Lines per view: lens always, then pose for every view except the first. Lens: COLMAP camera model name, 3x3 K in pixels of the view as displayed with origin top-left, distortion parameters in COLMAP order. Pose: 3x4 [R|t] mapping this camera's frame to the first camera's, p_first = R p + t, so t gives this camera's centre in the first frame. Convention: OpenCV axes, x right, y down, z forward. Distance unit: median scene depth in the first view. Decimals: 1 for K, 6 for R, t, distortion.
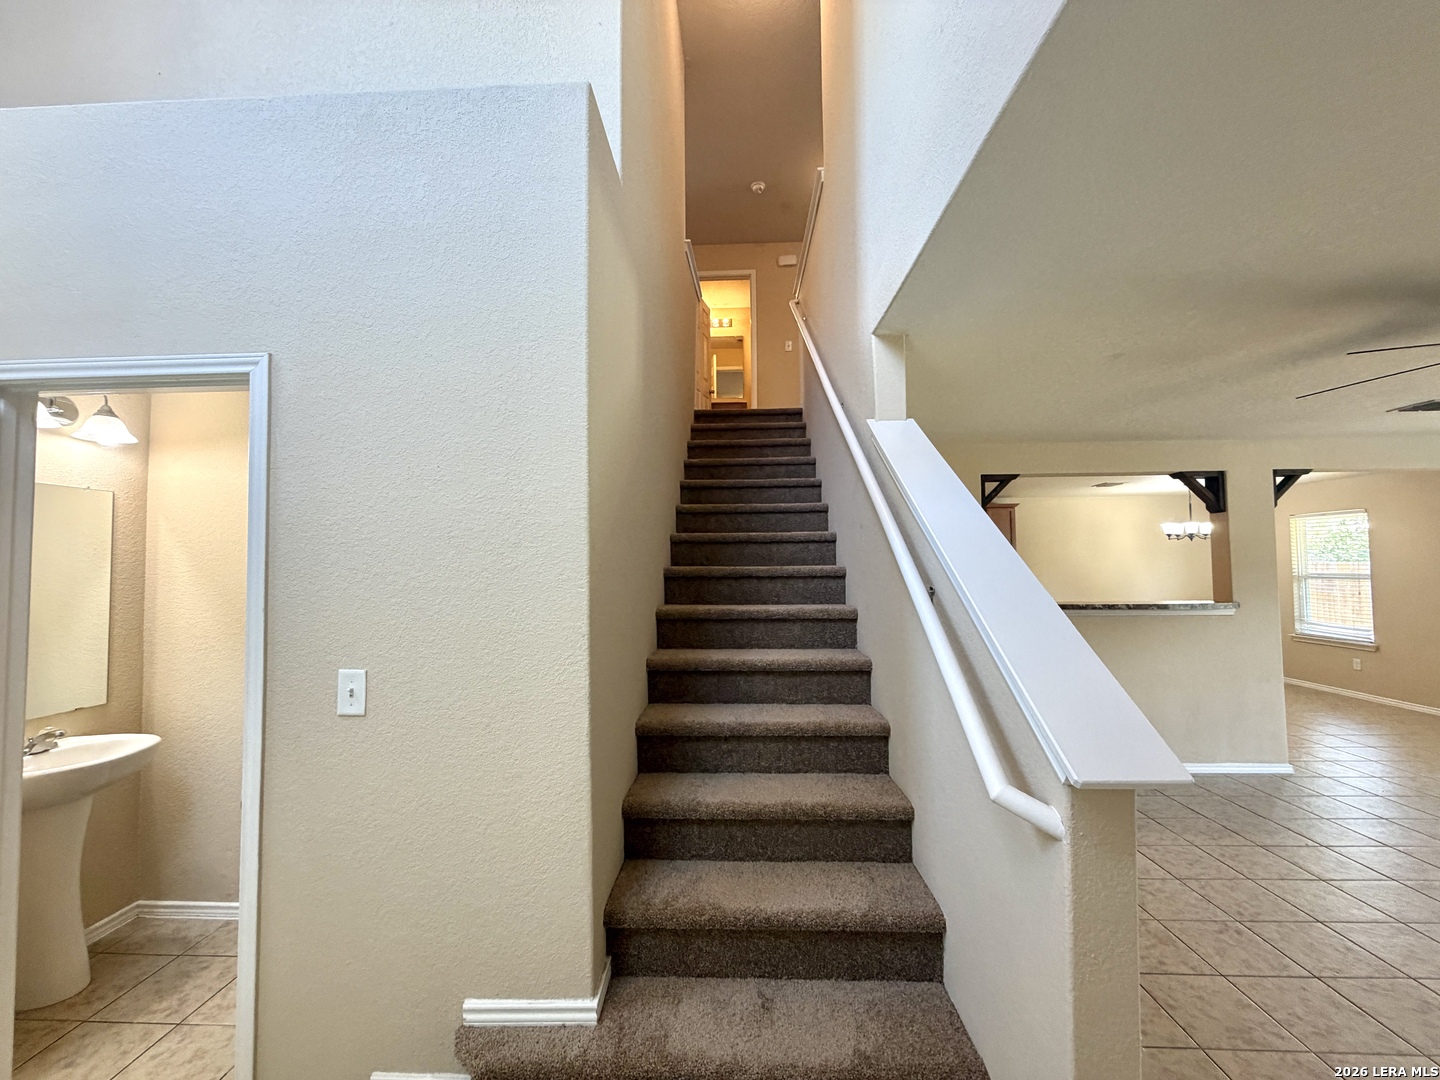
lens RADIAL K [[563.9, 0, 720.0], [0, 563.9, 540.0], [0, 0, 1]] dist [0.000921, 0.000061]
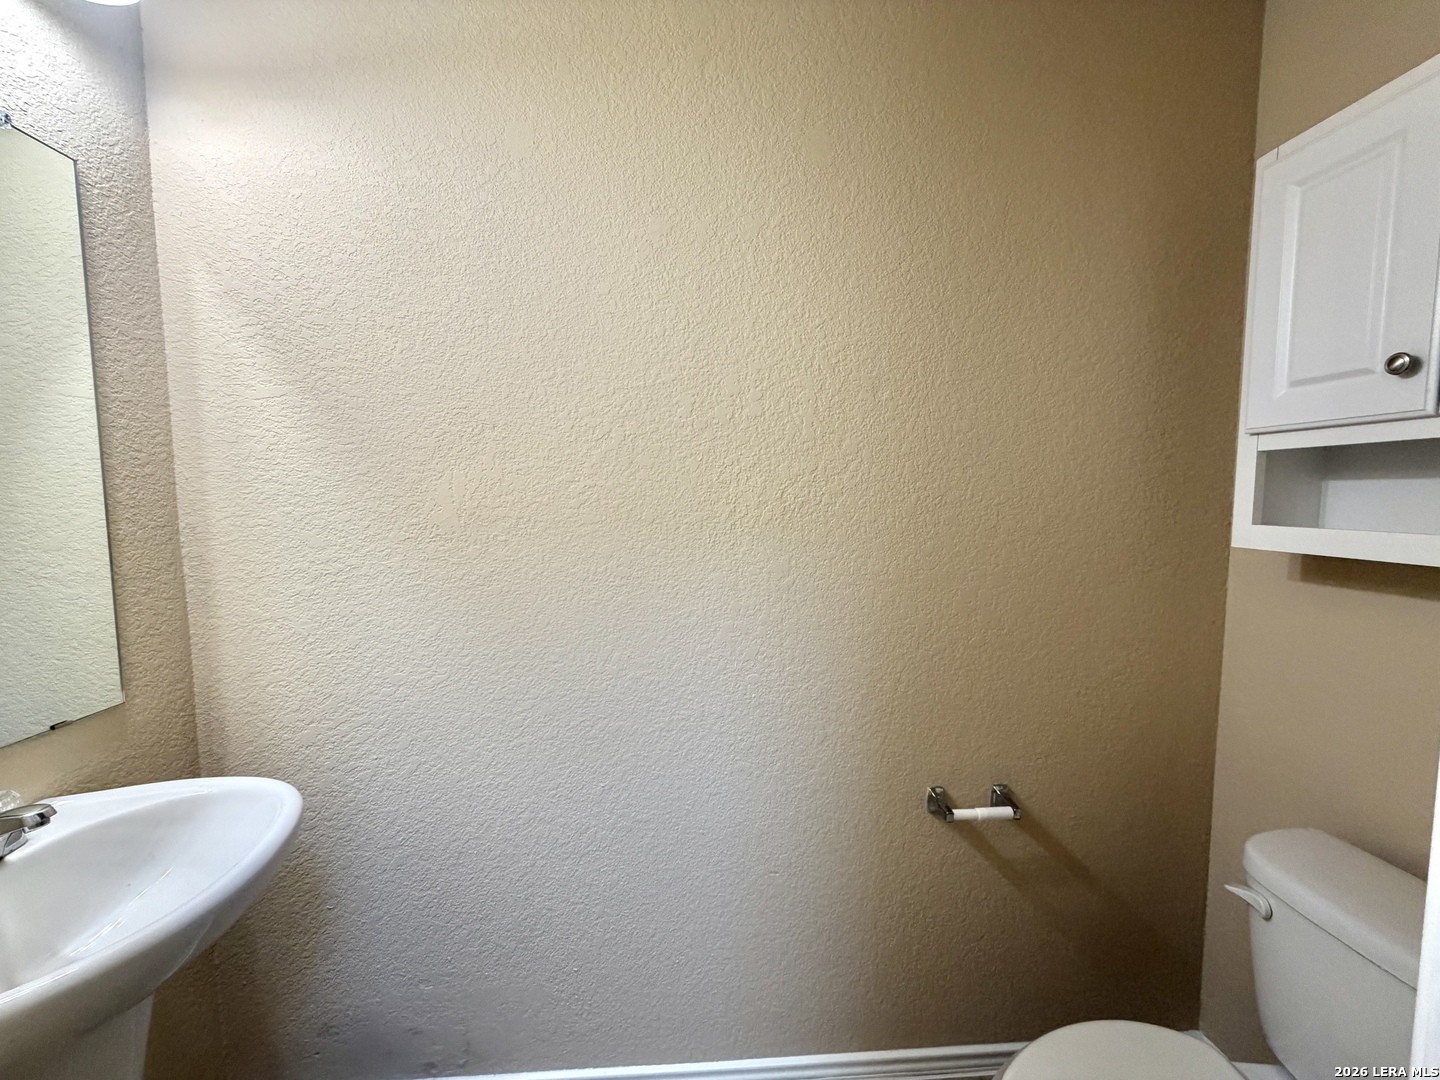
lens RADIAL K [[563.9, 0, 720.0], [0, 563.9, 540.0], [0, 0, 1]] dist [0.000921, 0.000061]
pose [[0.994095, 0.003361, 0.108462, -1.110828], [-0.016219, 0.992895, 0.117887, 0.184493], [-0.107295, -0.118950, 0.987086, 0.893066]]
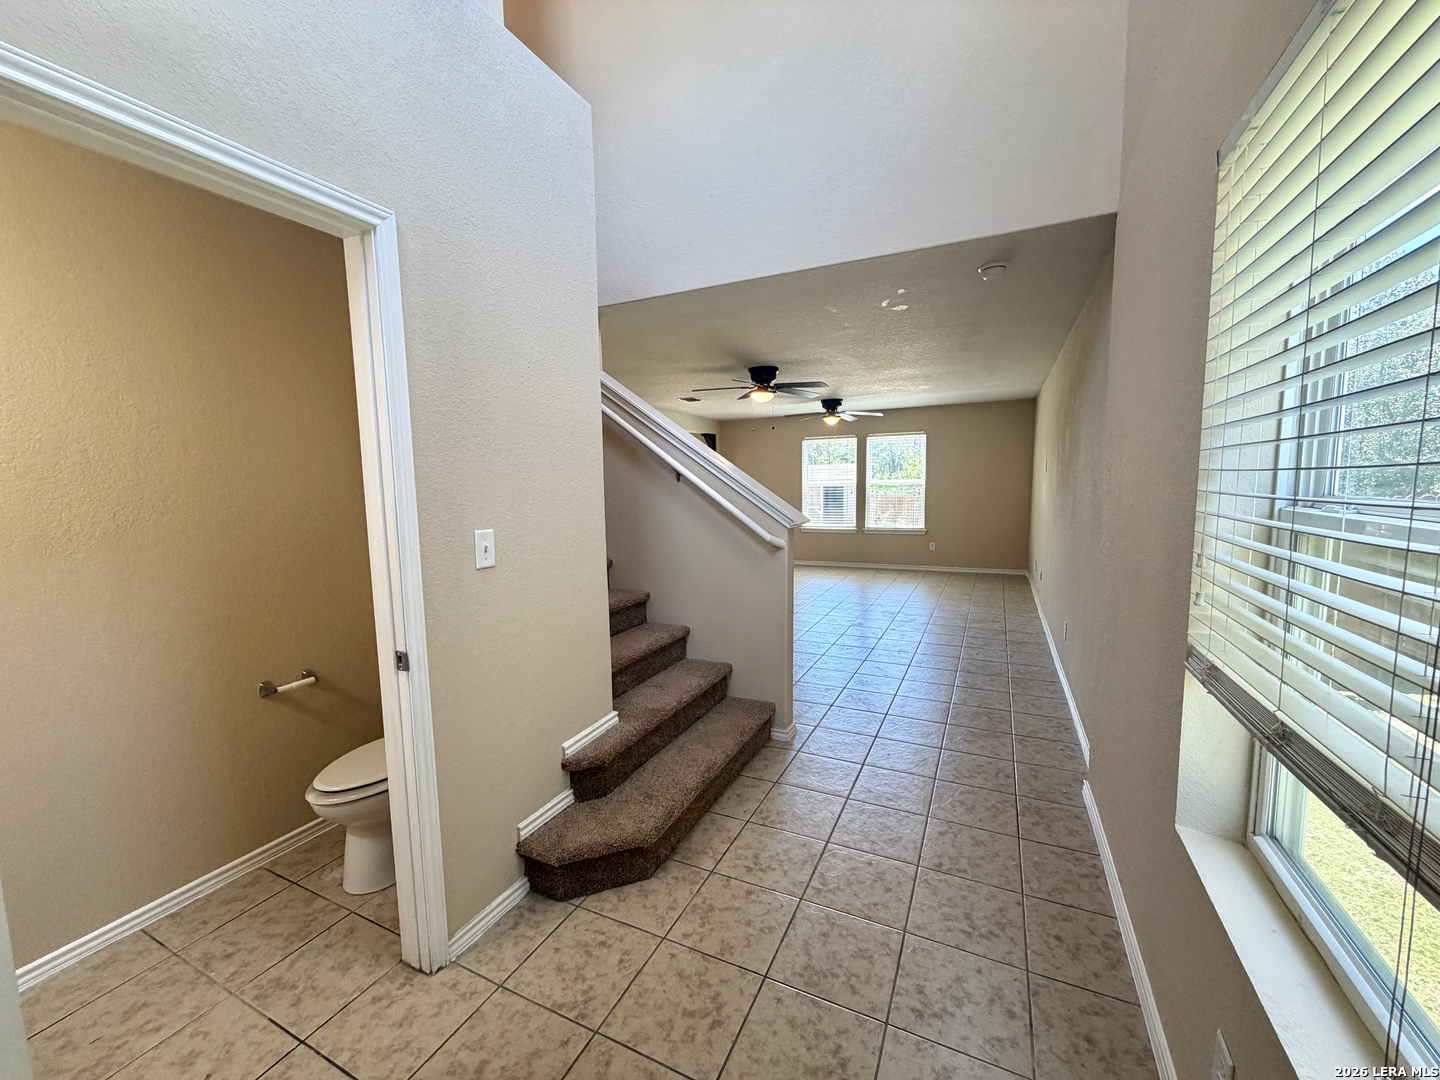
lens RADIAL K [[574.0, 0, 716.6], [0, 574.0, 541.1], [0, 0, 1]] dist [-0.000106, 0.000016]
pose [[0.400731, -0.090560, 0.911709, -1.519169], [-0.024581, 0.993682, 0.109507, 0.105600], [-0.915866, -0.066294, 0.395973, 0.068959]]
